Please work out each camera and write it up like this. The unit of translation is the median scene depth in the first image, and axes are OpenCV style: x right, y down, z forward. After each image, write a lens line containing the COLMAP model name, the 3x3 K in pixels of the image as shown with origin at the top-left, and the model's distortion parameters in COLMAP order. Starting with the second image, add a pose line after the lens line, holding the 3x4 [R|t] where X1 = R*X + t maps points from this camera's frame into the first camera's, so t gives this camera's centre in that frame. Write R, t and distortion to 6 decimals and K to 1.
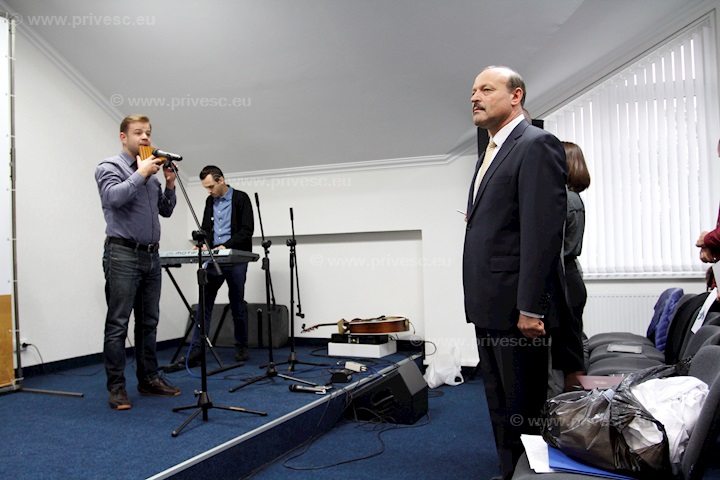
lens RADIAL K [[678.3, 0, 360.0], [0, 678.3, 240.0], [0, 0, 1]] dist [-0.057266, -0.005113]
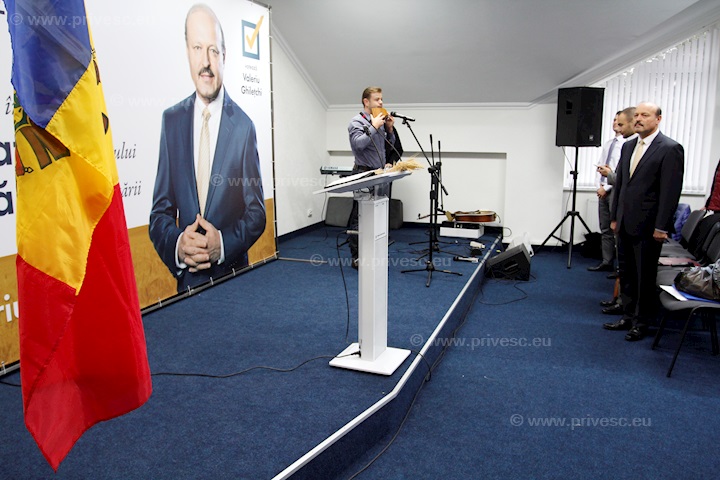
lens RADIAL K [[603.3, 0, 360.0], [0, 603.3, 240.0], [0, 0, 1]] dist [-0.064908, 0.002874]
pose [[0.997549, 0.015175, 0.068305, -0.411776], [-0.028380, 0.980046, 0.196734, -0.101105], [-0.063957, -0.198190, 0.978075, -0.384359]]
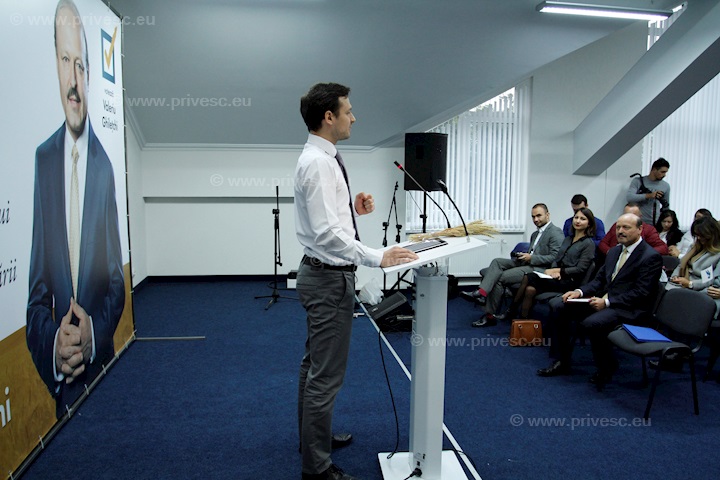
lens RADIAL K [[583.1, 0, 360.0], [0, 583.1, 240.0], [0, 0, 1]] dist [-0.043722, 0.004291]
pose [[0.854884, -0.025518, 0.518191, -0.695338], [-0.044082, 0.991605, 0.121555, -0.099775], [-0.516943, -0.126758, 0.846583, -0.079881]]
